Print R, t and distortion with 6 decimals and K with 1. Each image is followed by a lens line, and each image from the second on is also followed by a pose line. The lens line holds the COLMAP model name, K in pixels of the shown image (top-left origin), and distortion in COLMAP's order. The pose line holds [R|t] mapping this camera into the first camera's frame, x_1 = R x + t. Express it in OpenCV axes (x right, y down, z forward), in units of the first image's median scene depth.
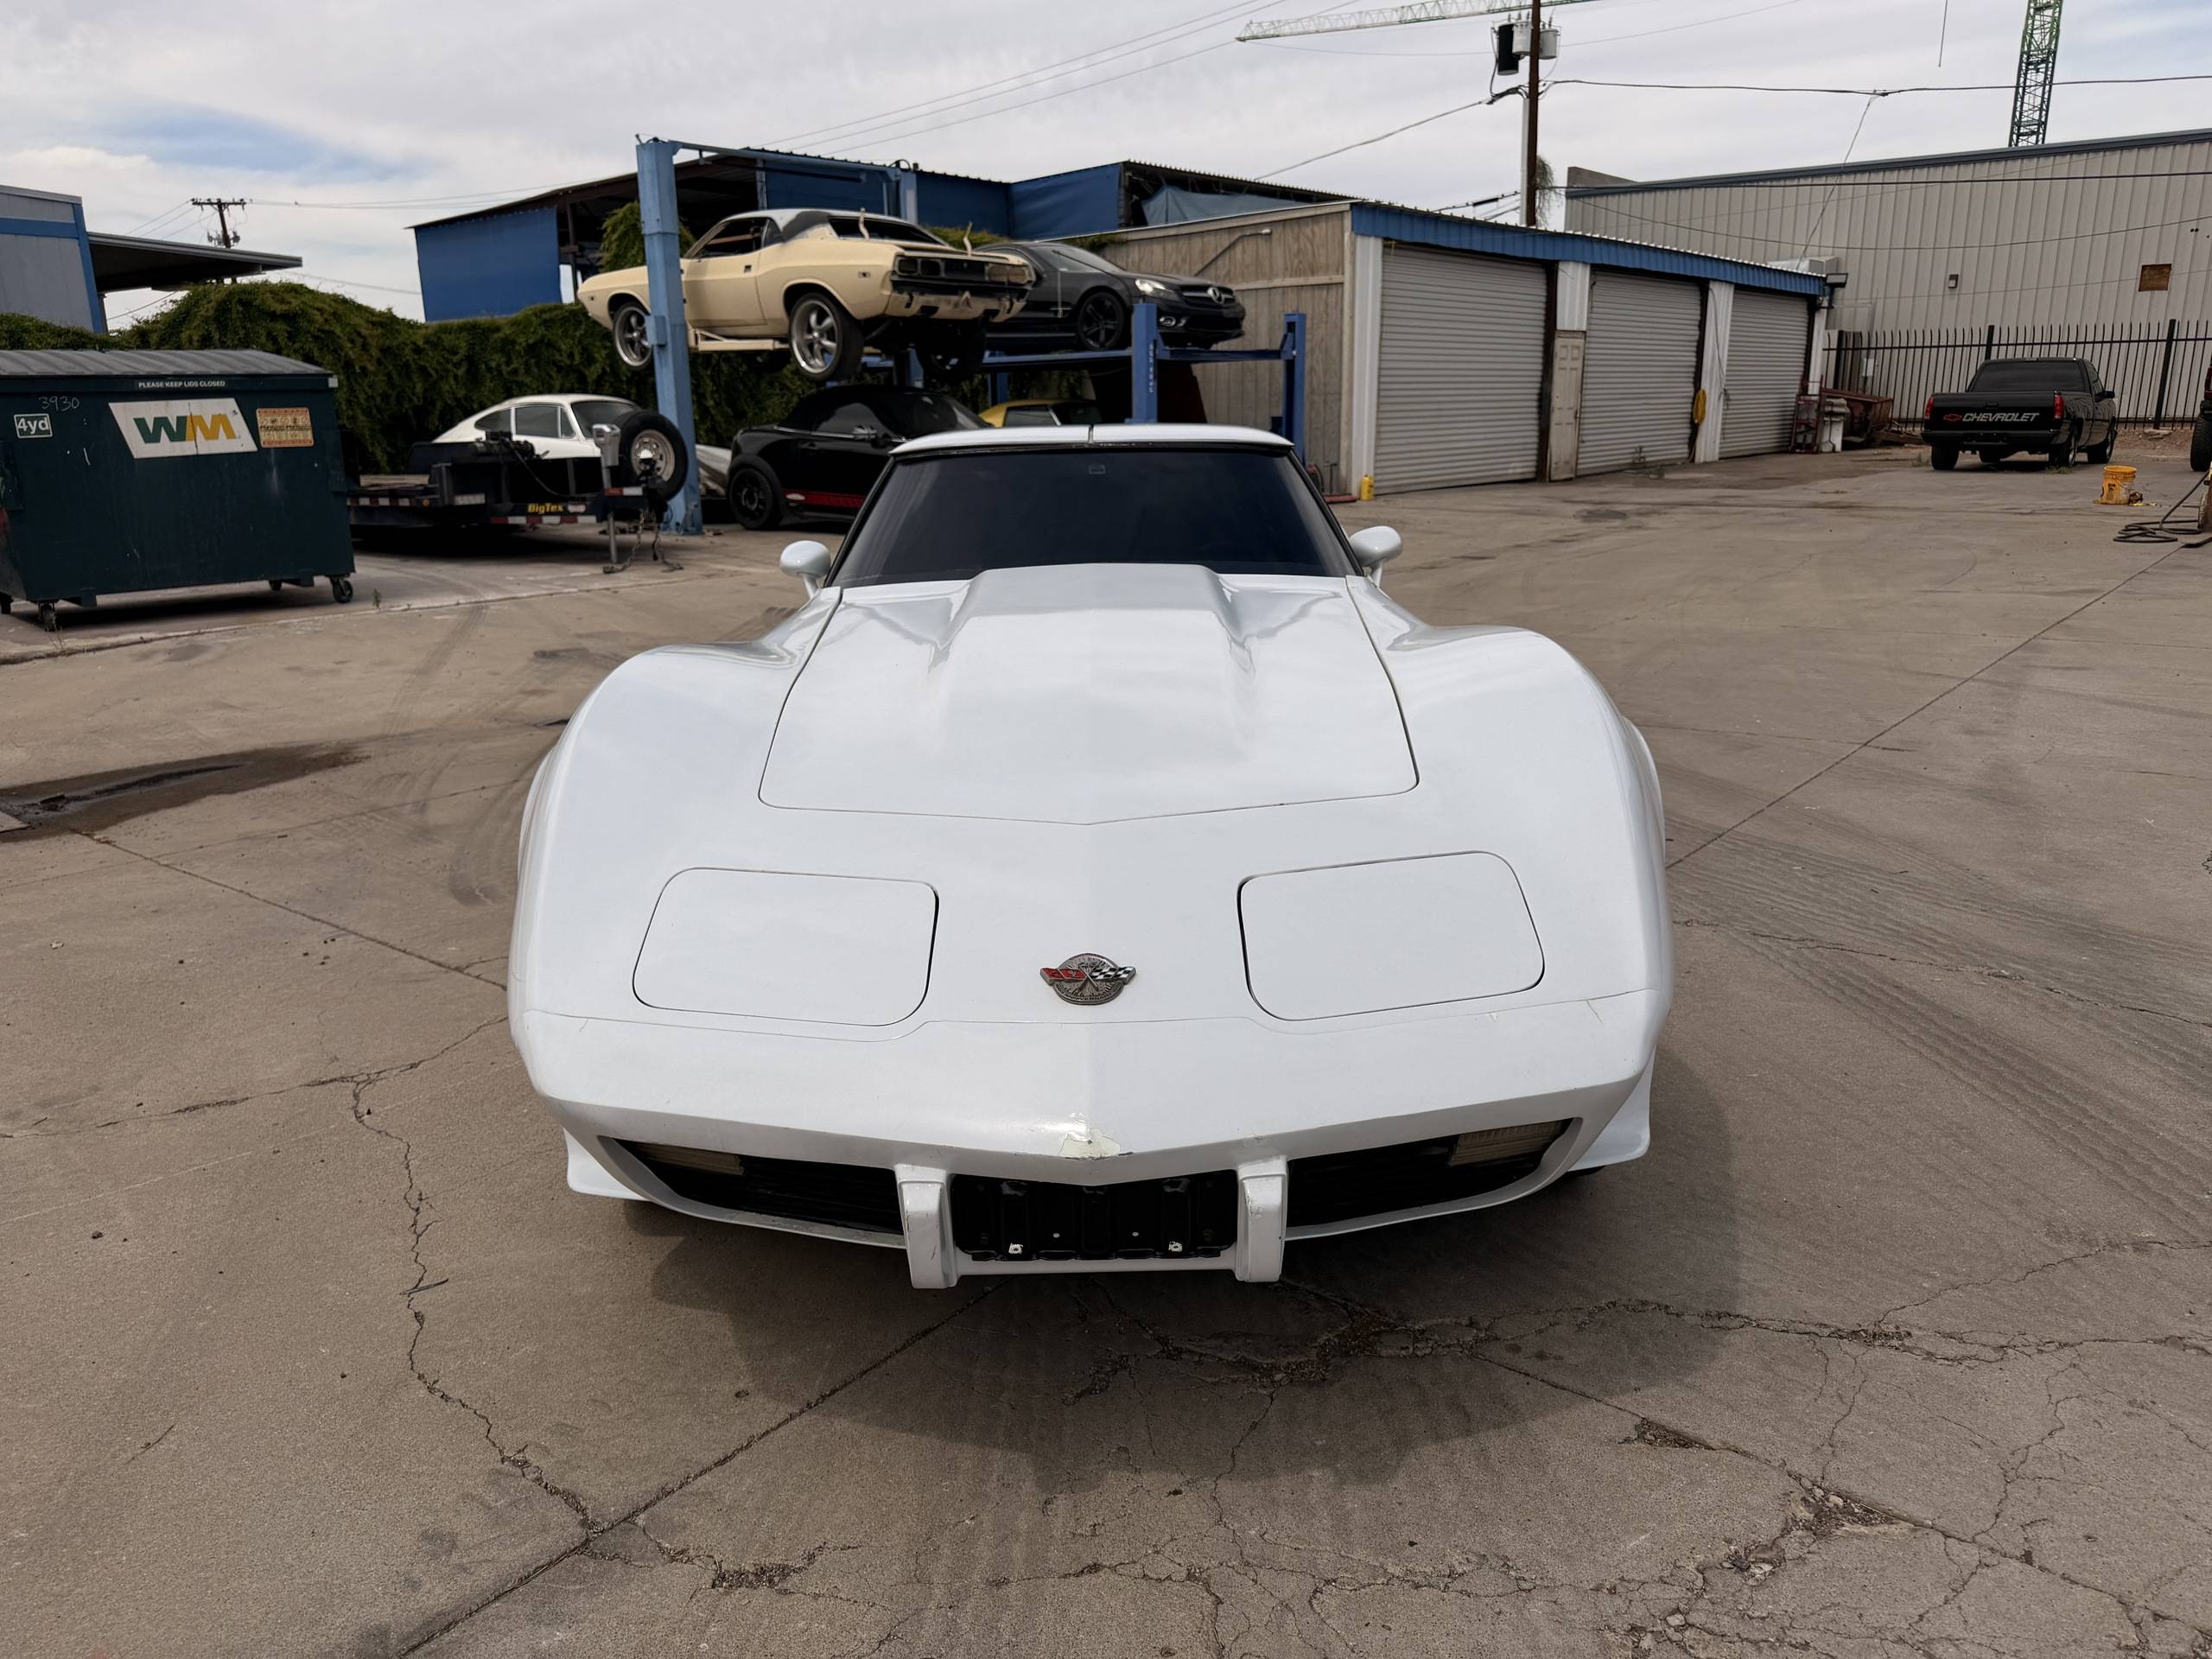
lens RADIAL K [[1571.0, 0, 1109.6], [0, 1571.0, 833.0], [0, 0, 1]] dist [0.021803, -0.029389]
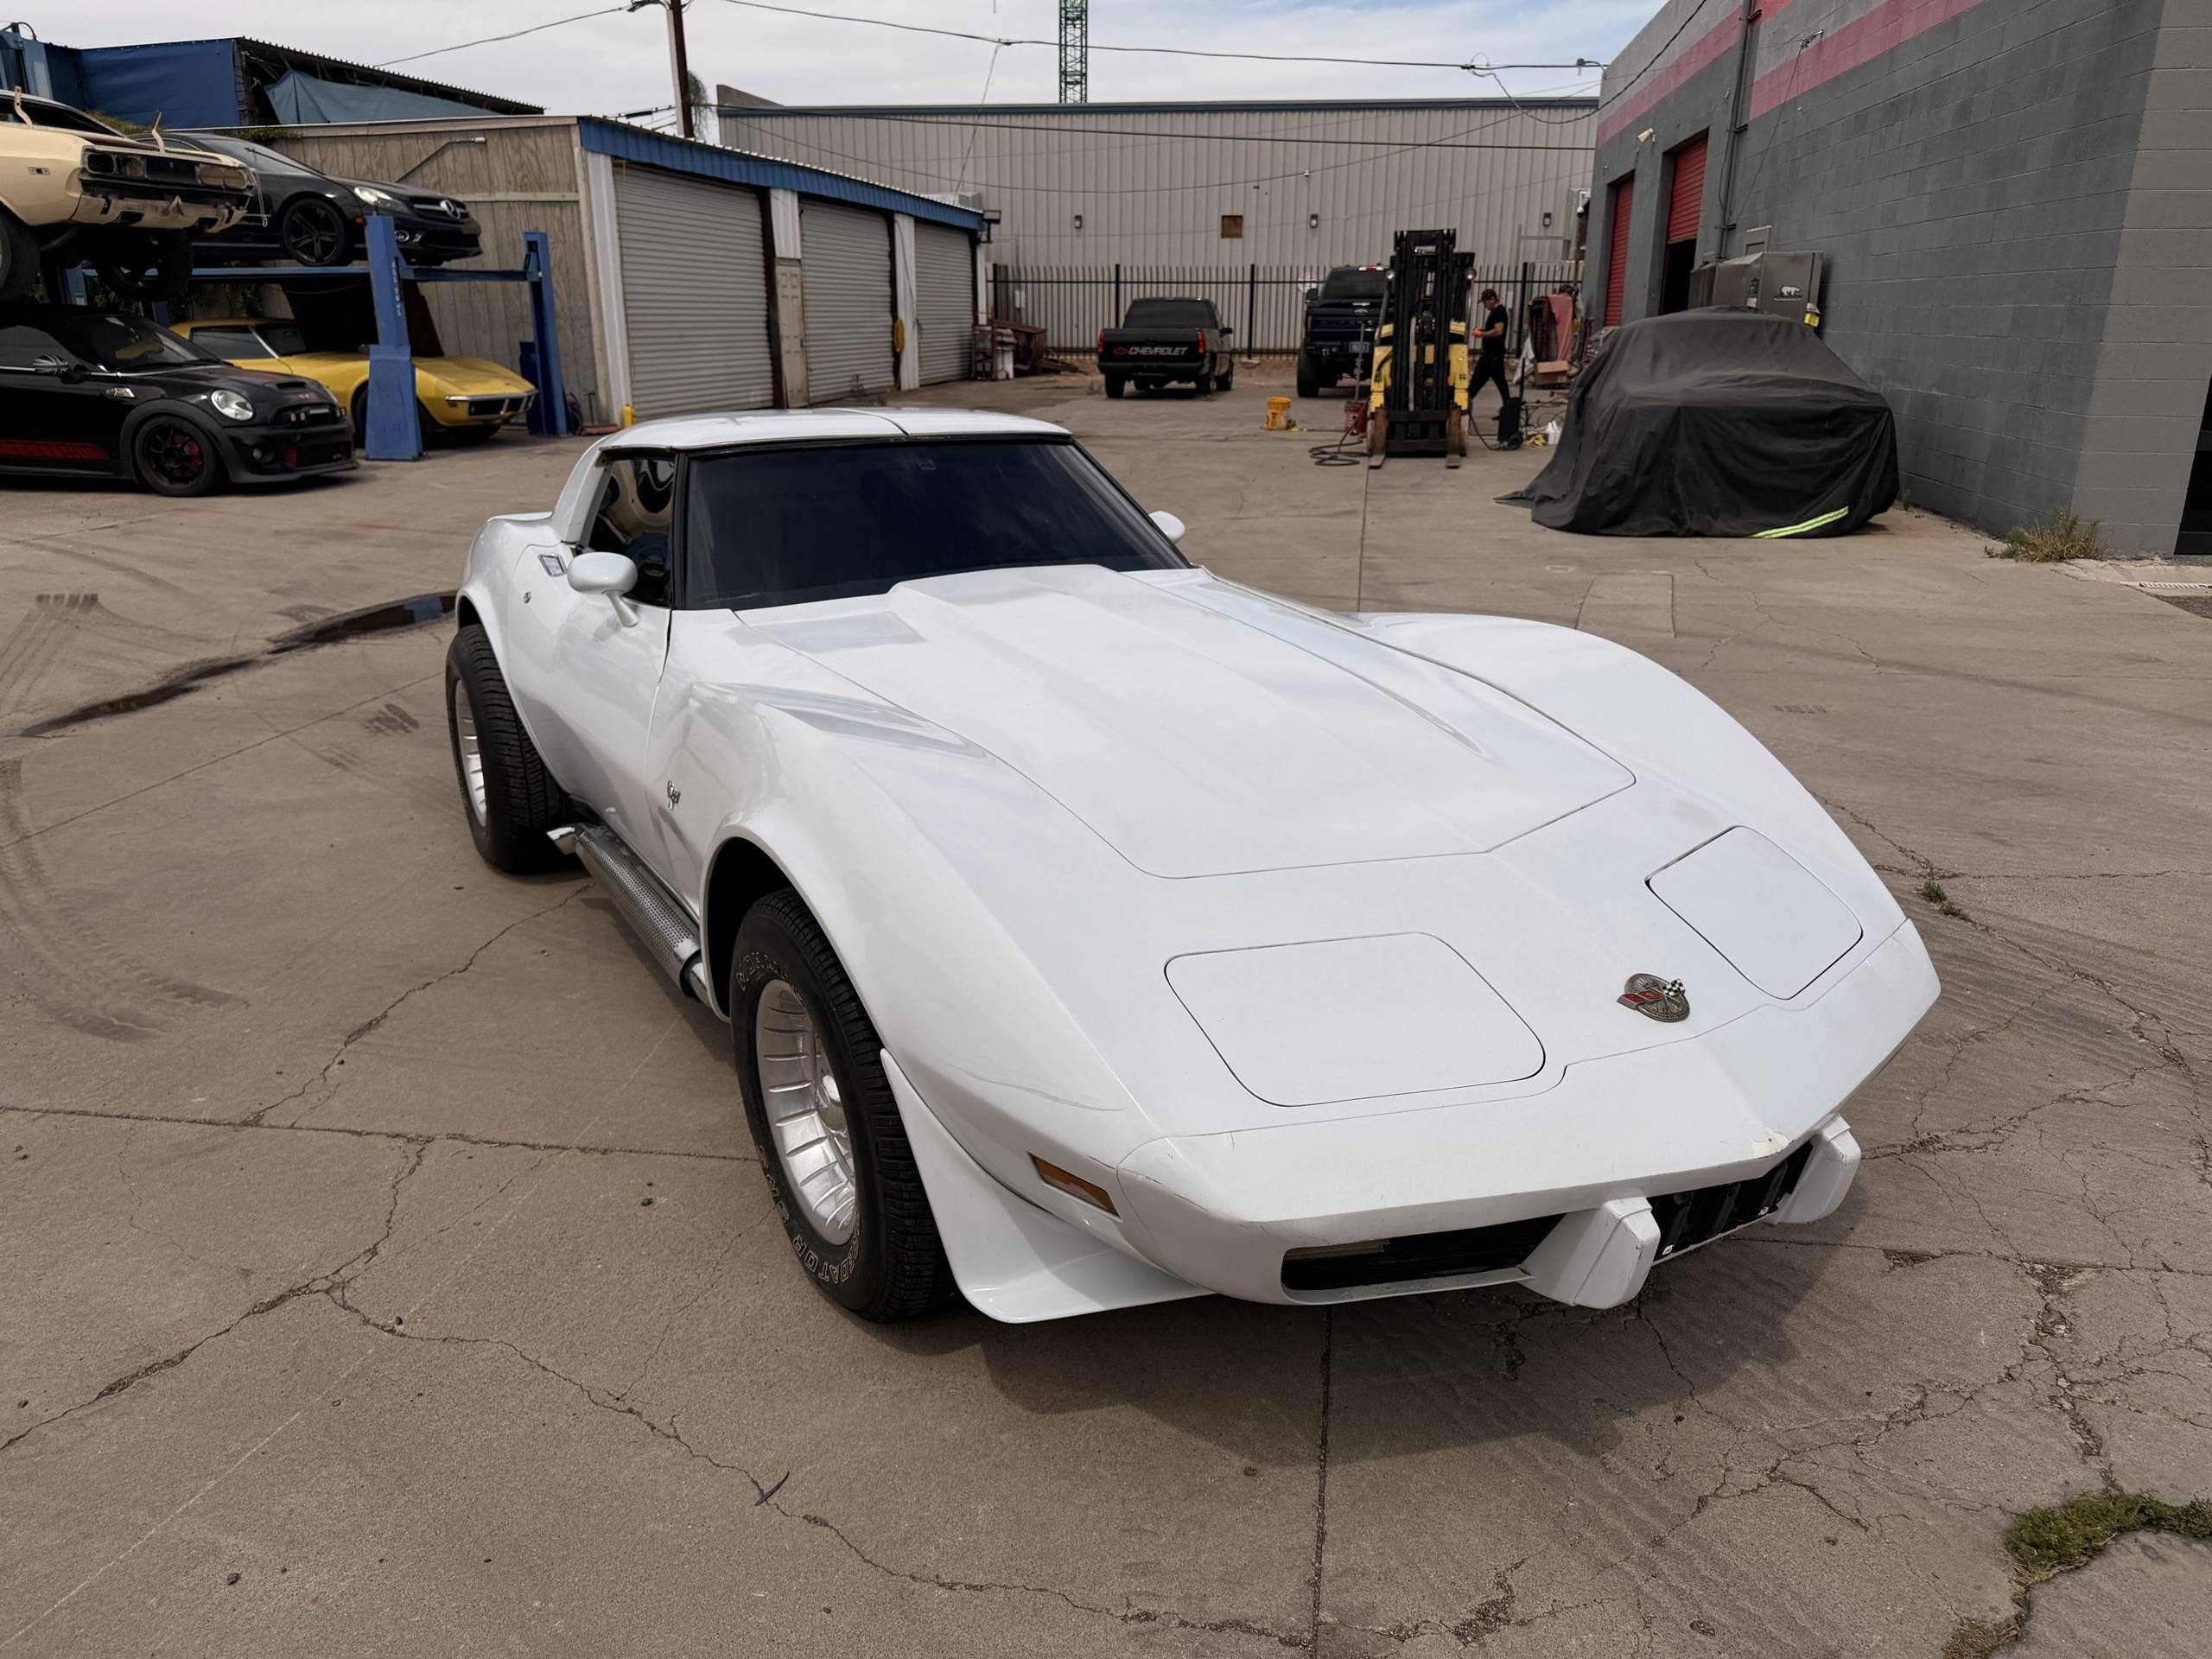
lens RADIAL K [[1571.0, 0, 1107.9], [0, 1571.0, 819.2], [0, 0, 1]] dist [0.021803, -0.029389]
pose [[0.865116, -0.136475, 0.482648, -0.113858], [0.116082, 0.990624, 0.072041, -0.020360], [-0.487954, -0.006297, 0.872846, 0.028563]]
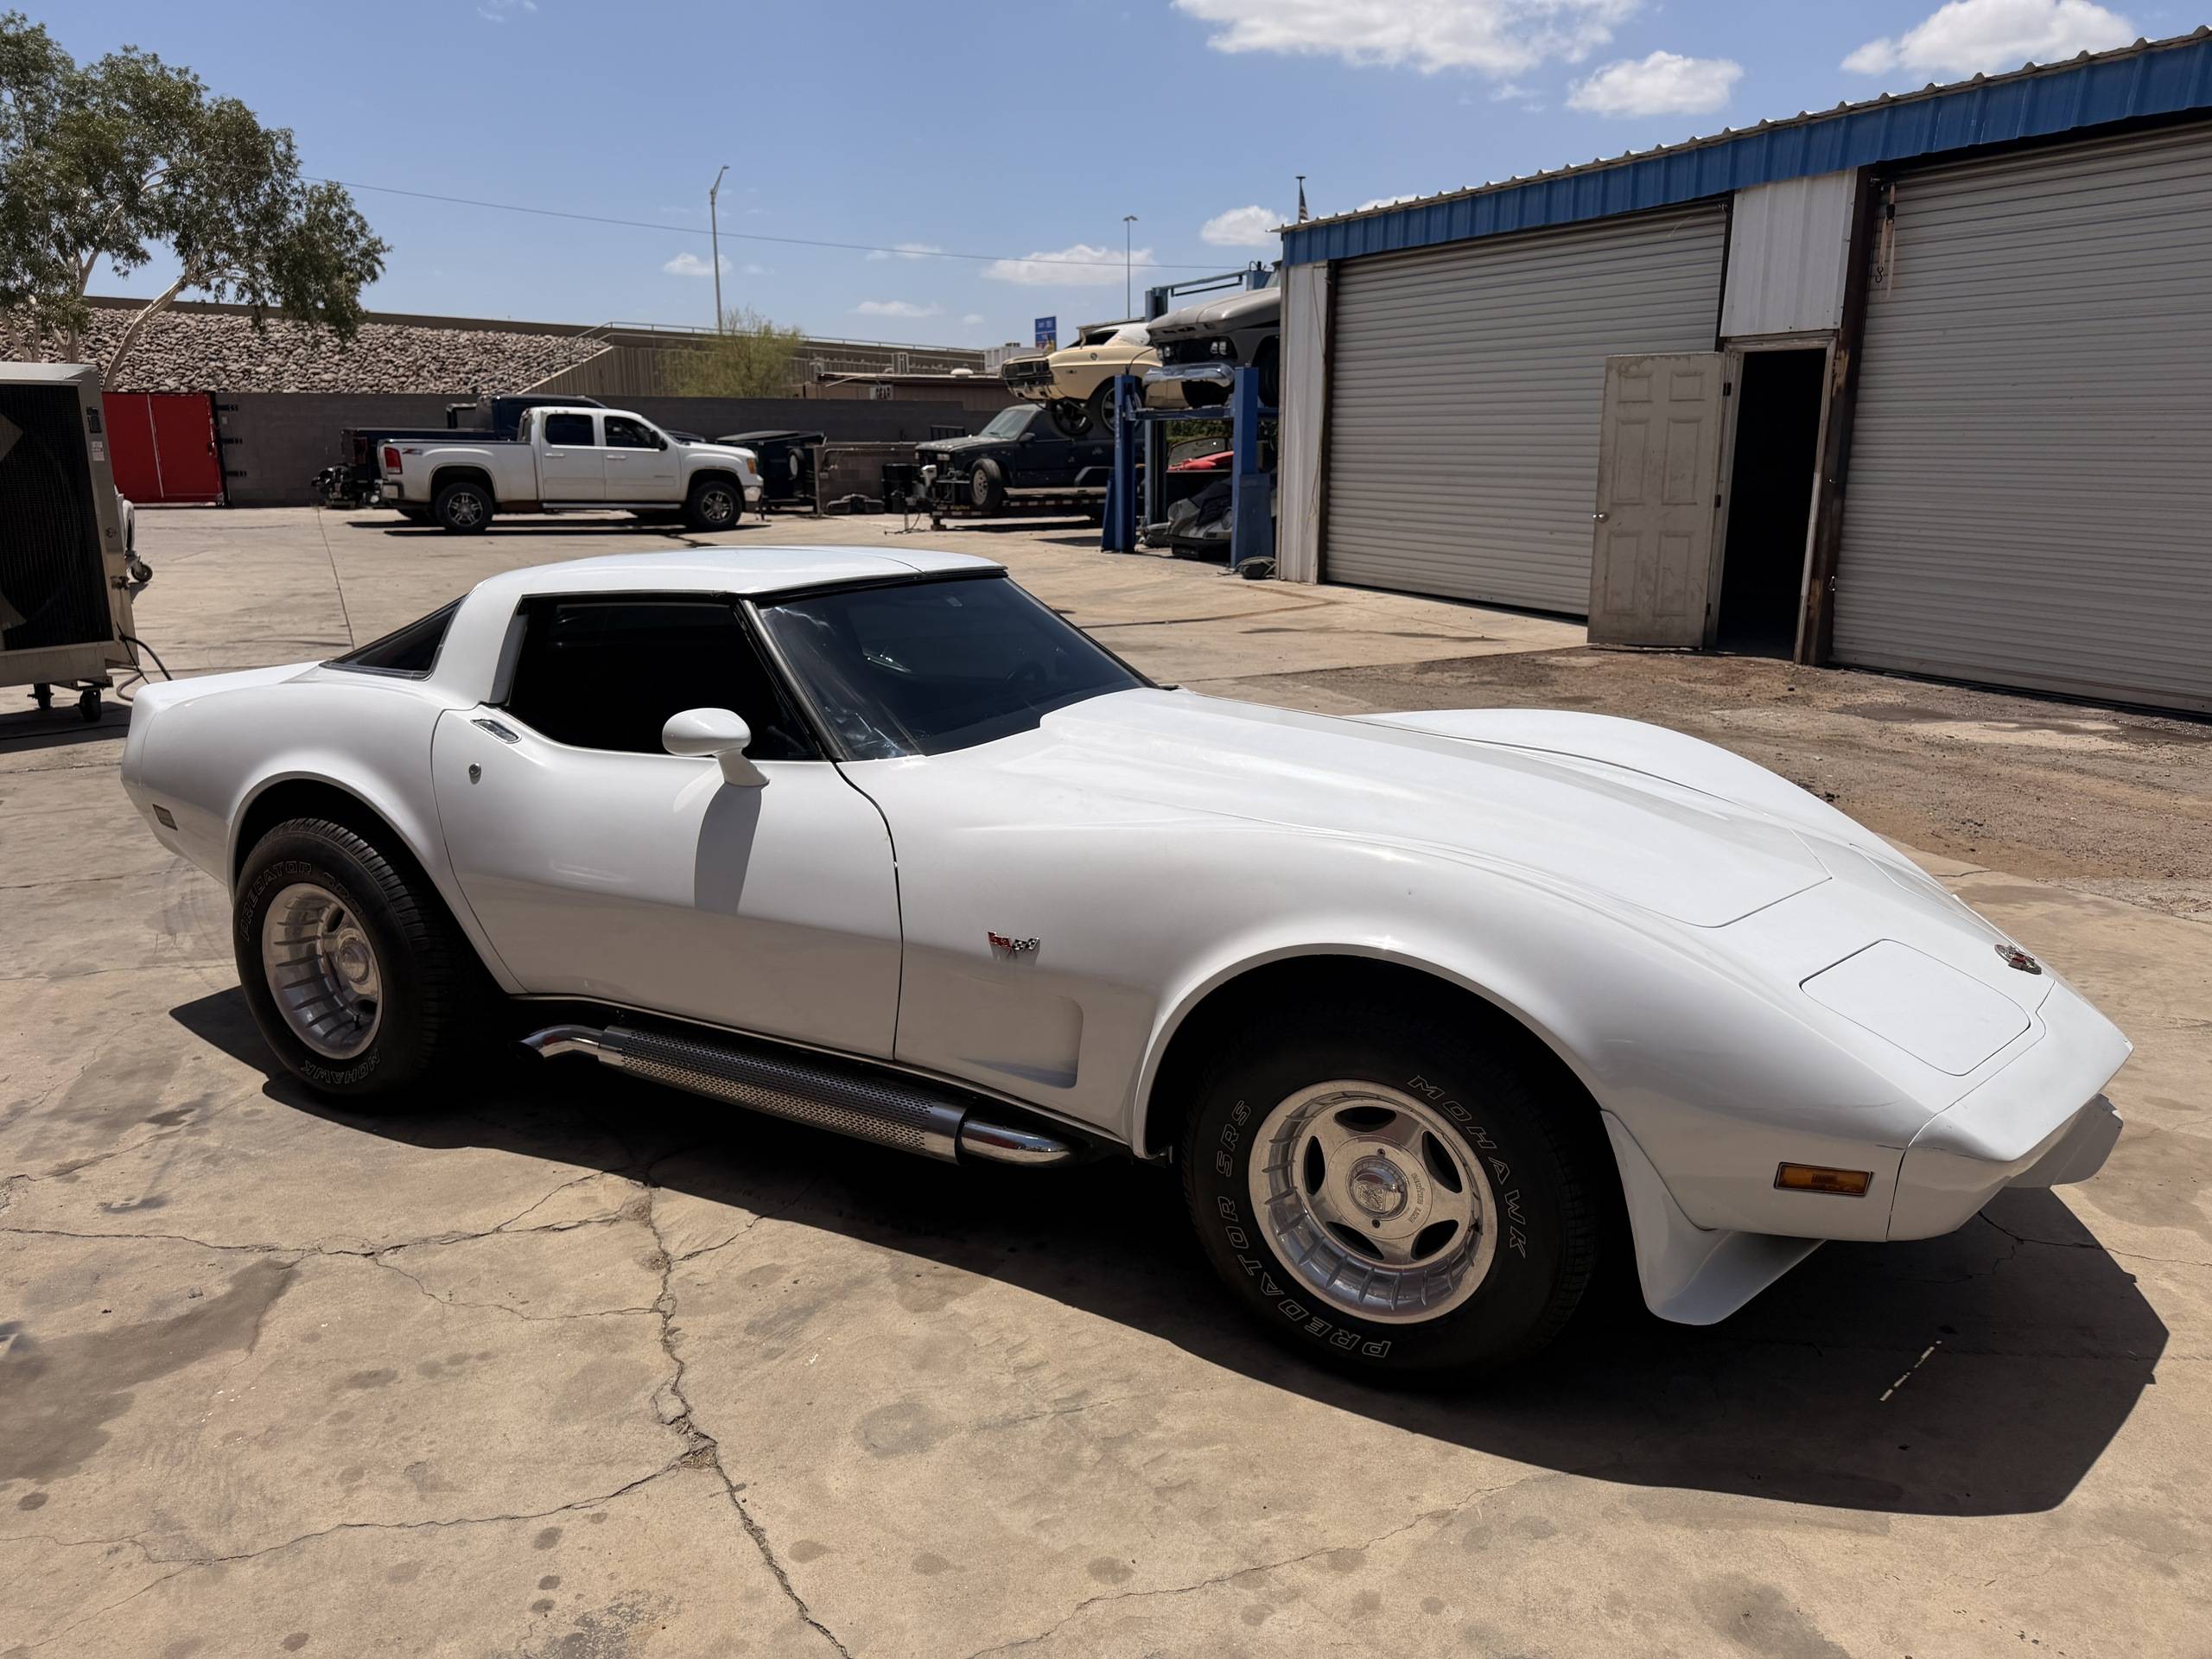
lens RADIAL K [[1571.0, 0, 1106.9], [0, 1571.0, 848.6], [0, 0, 1]] dist [0.021803, -0.029389]
pose [[0.480351, -0.189664, 0.856324, -0.227797], [0.201391, 0.974104, 0.102780, -0.045725], [-0.853642, 0.123086, 0.506109, 0.126504]]
